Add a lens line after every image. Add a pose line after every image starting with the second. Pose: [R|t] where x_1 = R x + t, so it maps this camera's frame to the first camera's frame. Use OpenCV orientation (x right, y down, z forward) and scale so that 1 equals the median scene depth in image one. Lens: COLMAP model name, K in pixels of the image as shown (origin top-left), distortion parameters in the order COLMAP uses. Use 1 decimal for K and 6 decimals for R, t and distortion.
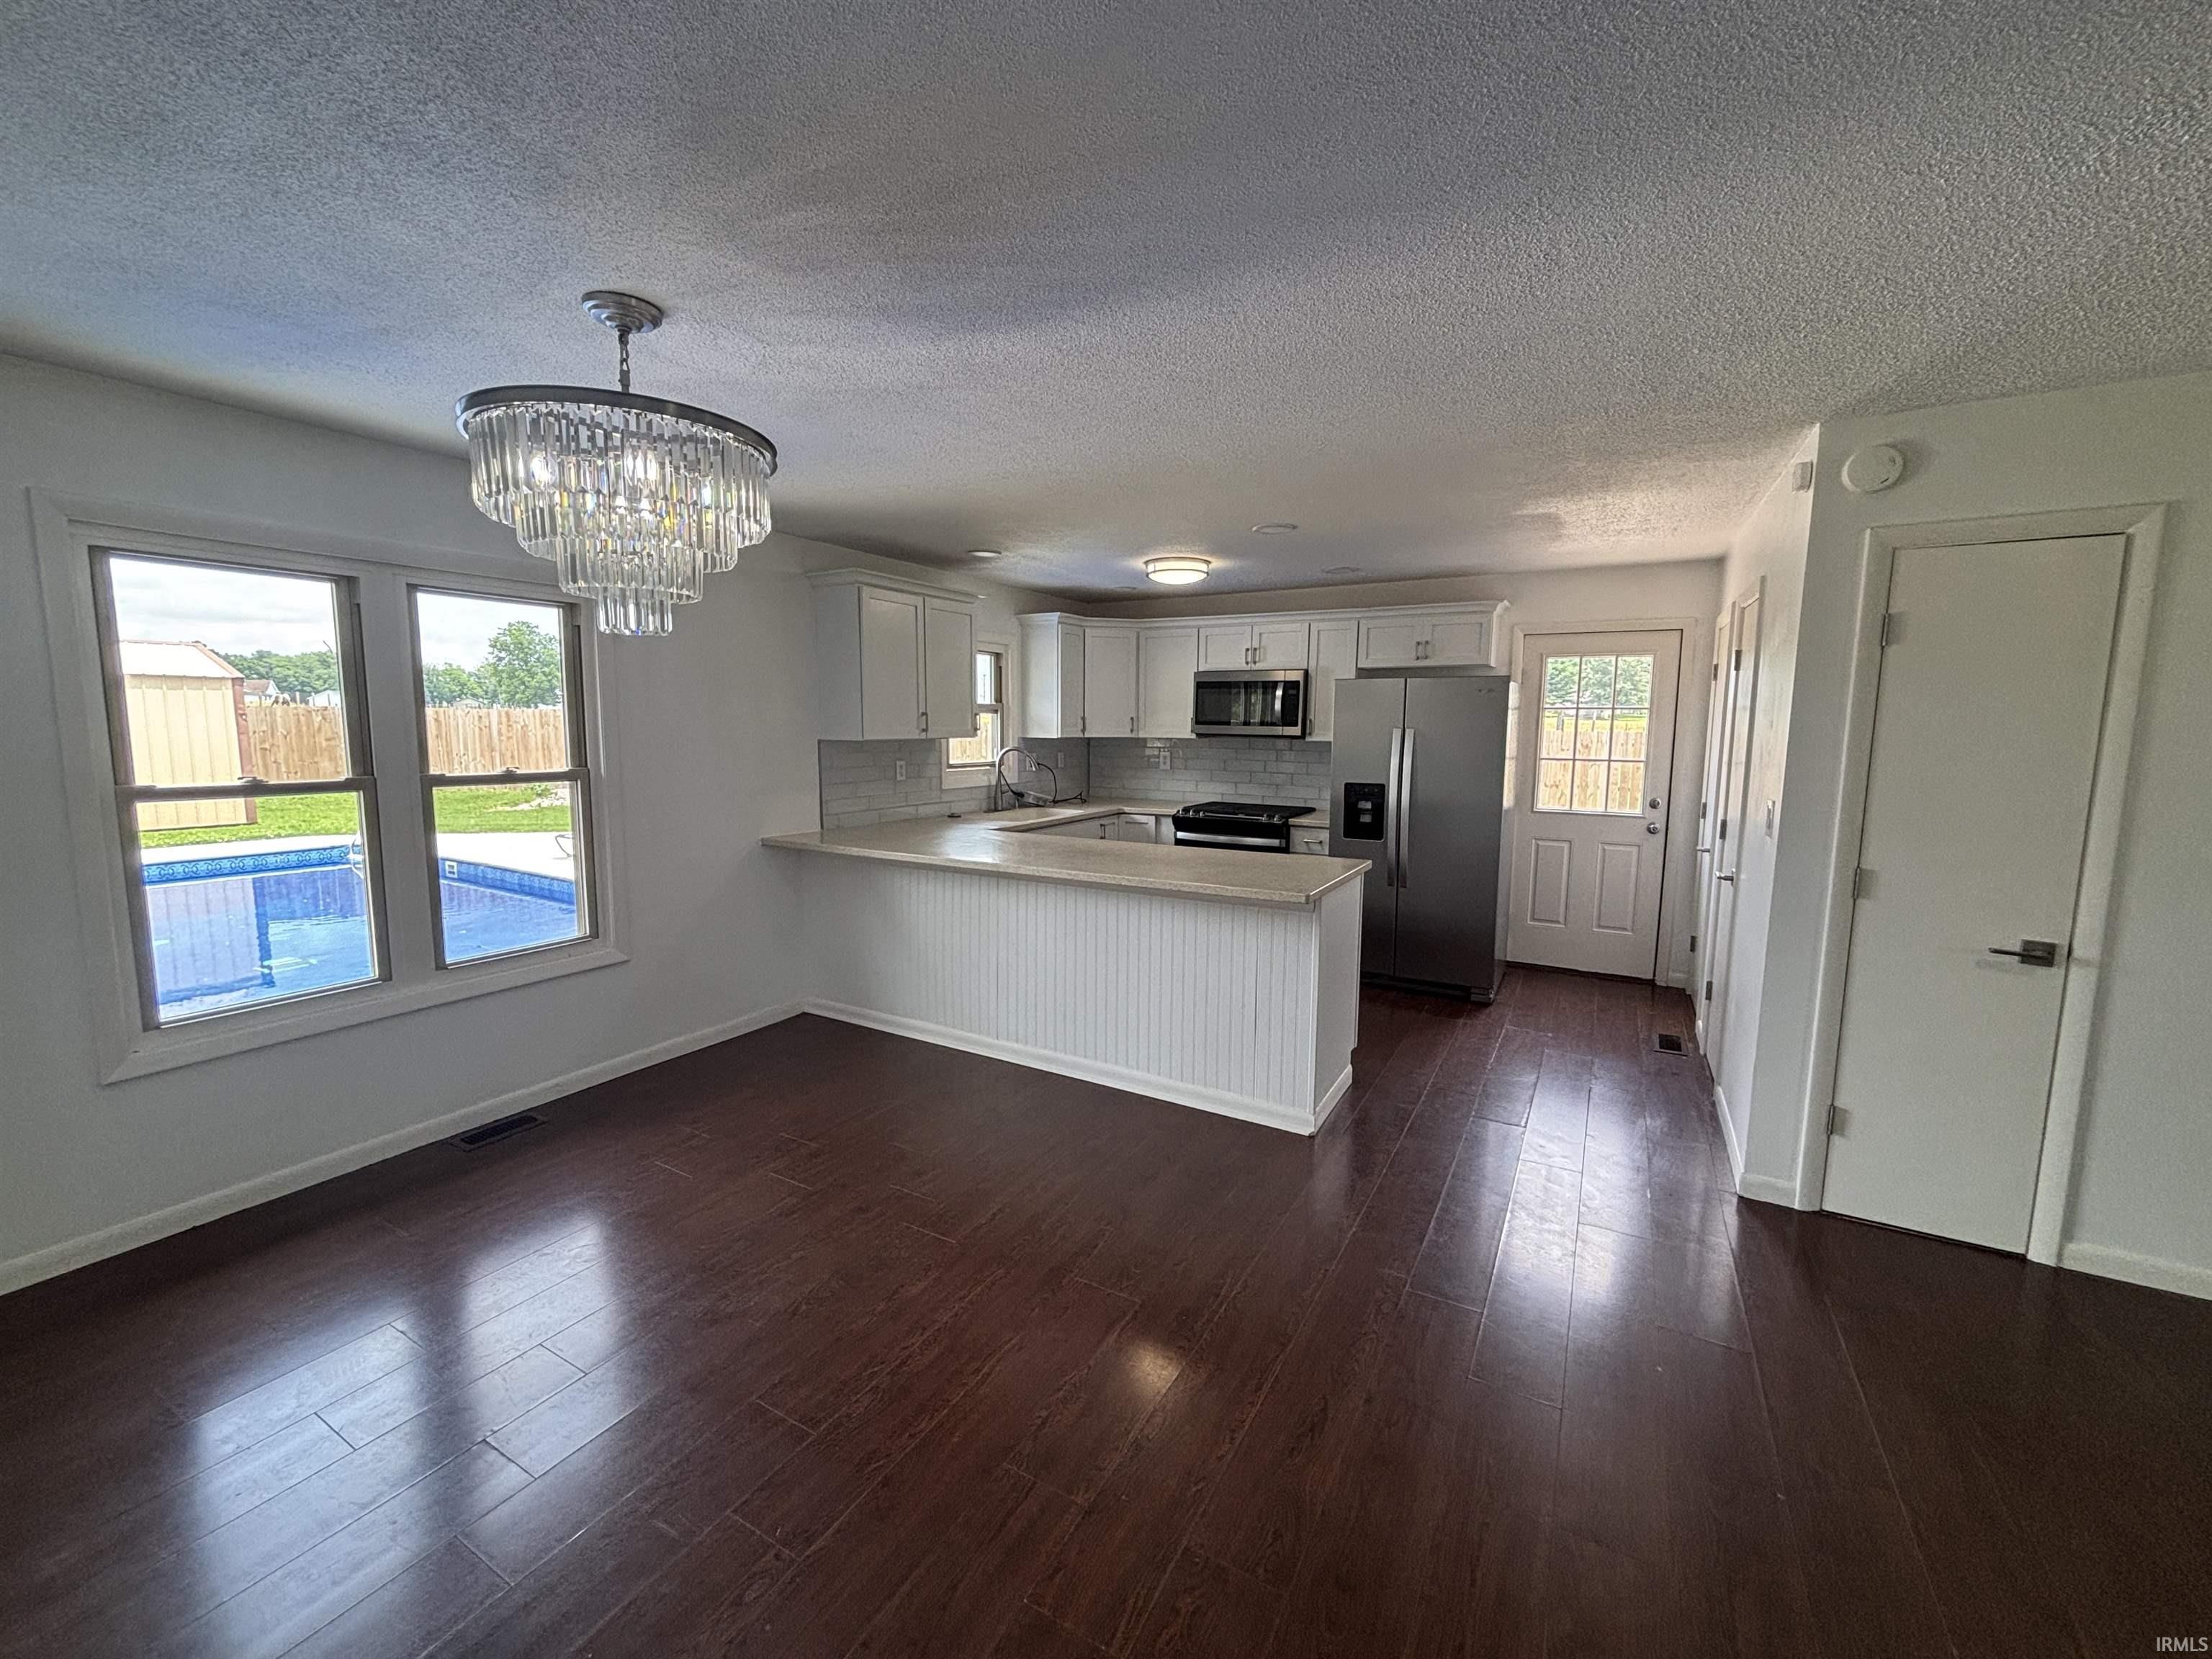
lens RADIAL K [[899.9, 0, 1100.5], [0, 899.9, 835.2], [0, 0, 1]] dist [-0.001410, 0.001597]
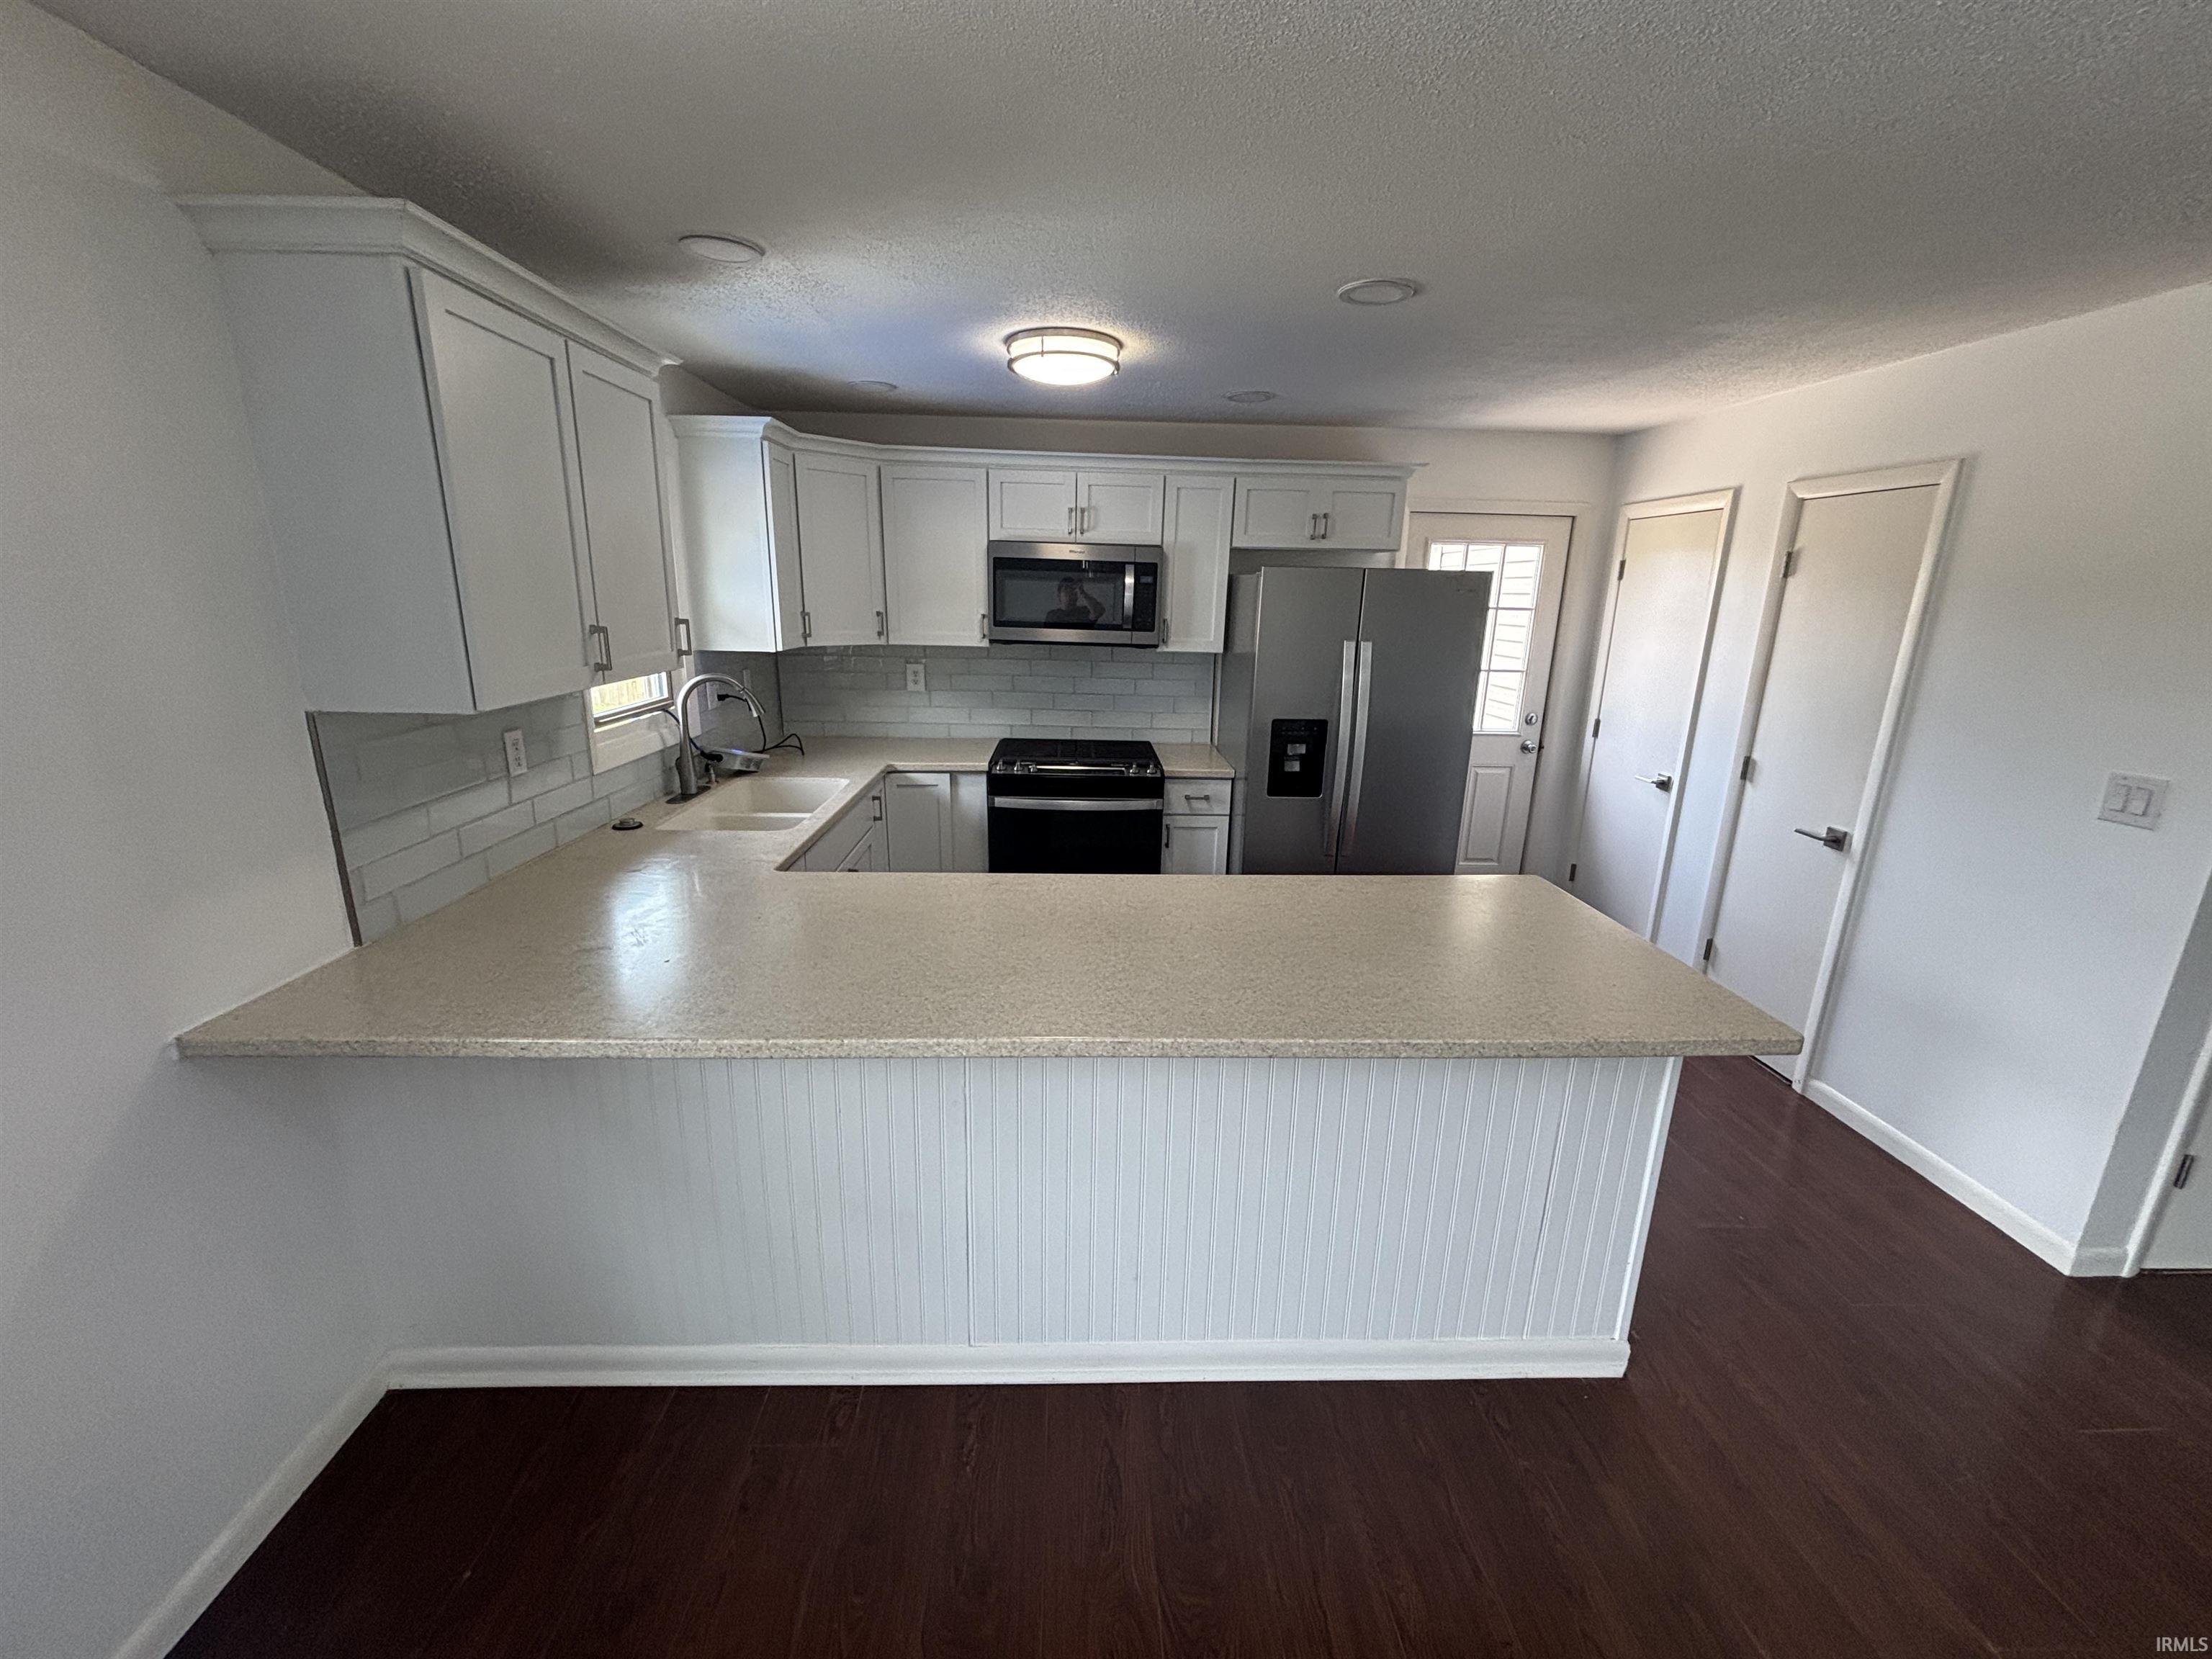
lens RADIAL K [[899.9, 0, 1108.1], [0, 899.9, 832.2], [0, 0, 1]] dist [-0.001410, 0.001597]
pose [[0.845461, -0.129063, 0.518207, -0.201157], [0.051403, 0.985519, 0.161585, -0.086324], [-0.531557, -0.109976, 0.839853, 0.444918]]
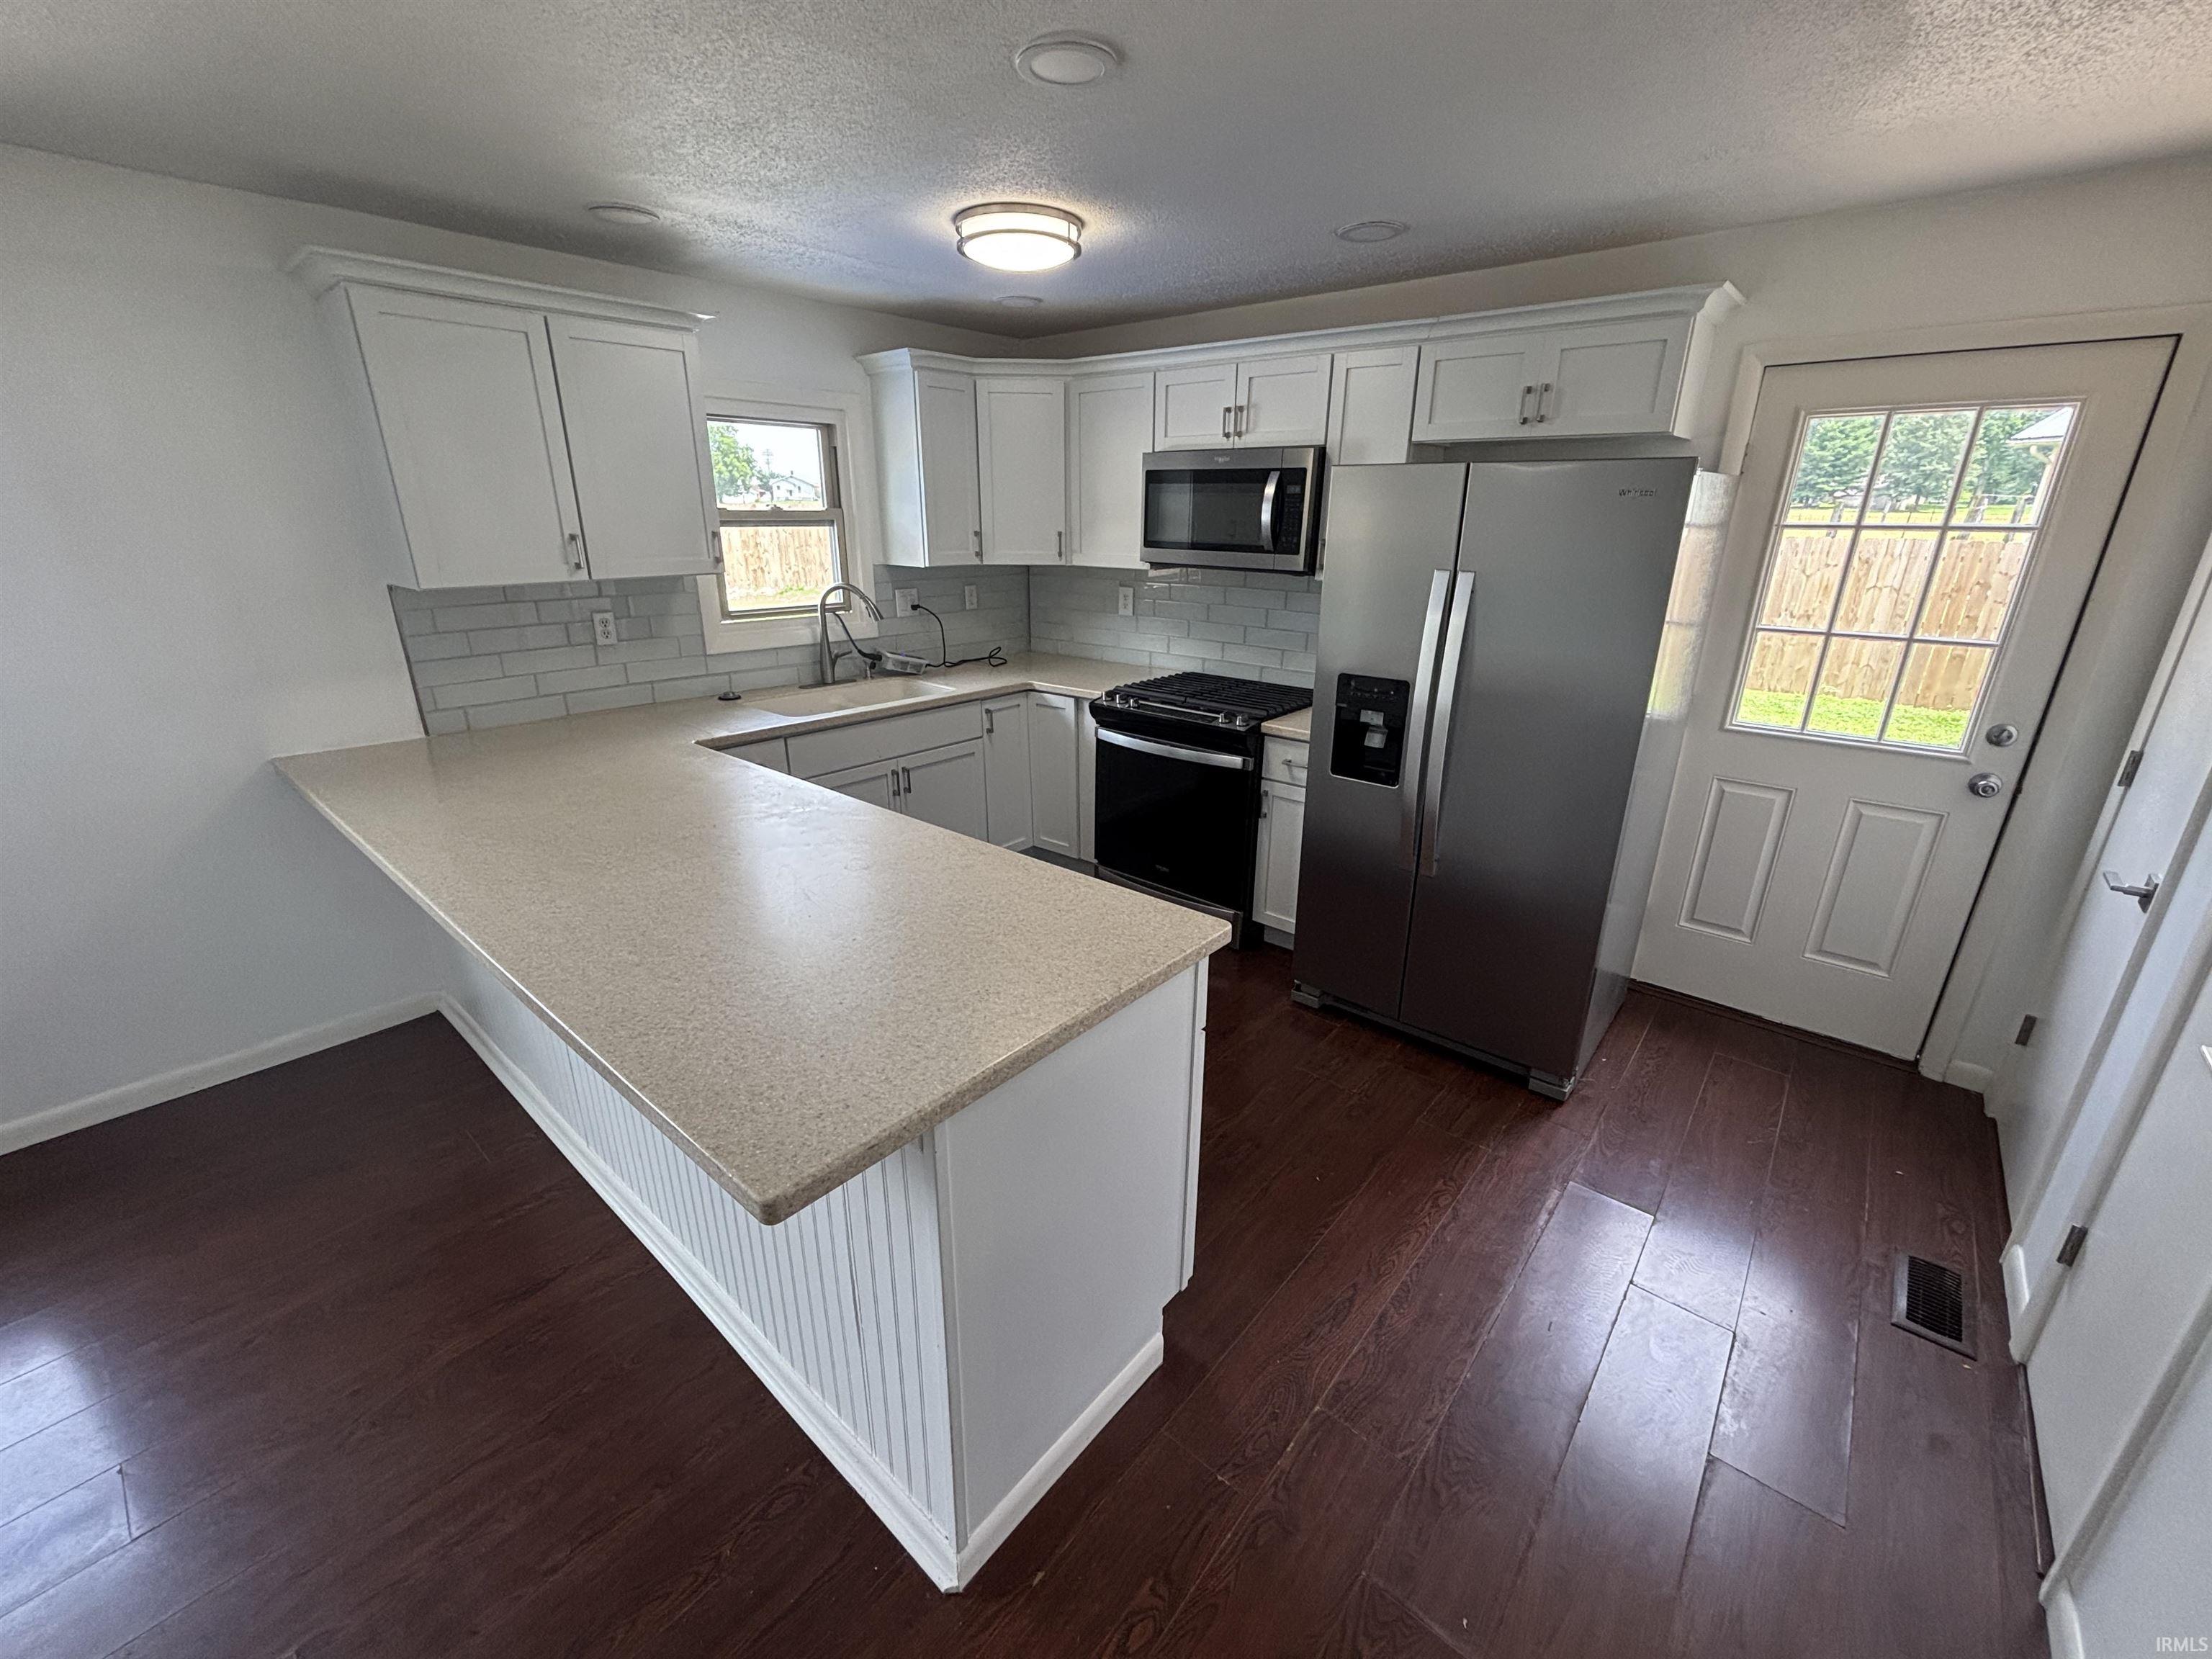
lens RADIAL K [[899.9, 0, 1104.8], [0, 899.9, 833.9], [0, 0, 1]] dist [-0.001410, 0.001597]
pose [[0.982732, 0.063353, -0.173852, 0.222027], [-0.024364, 0.975684, 0.217825, -0.073836], [0.183425, -0.209828, 0.960379, 0.418976]]
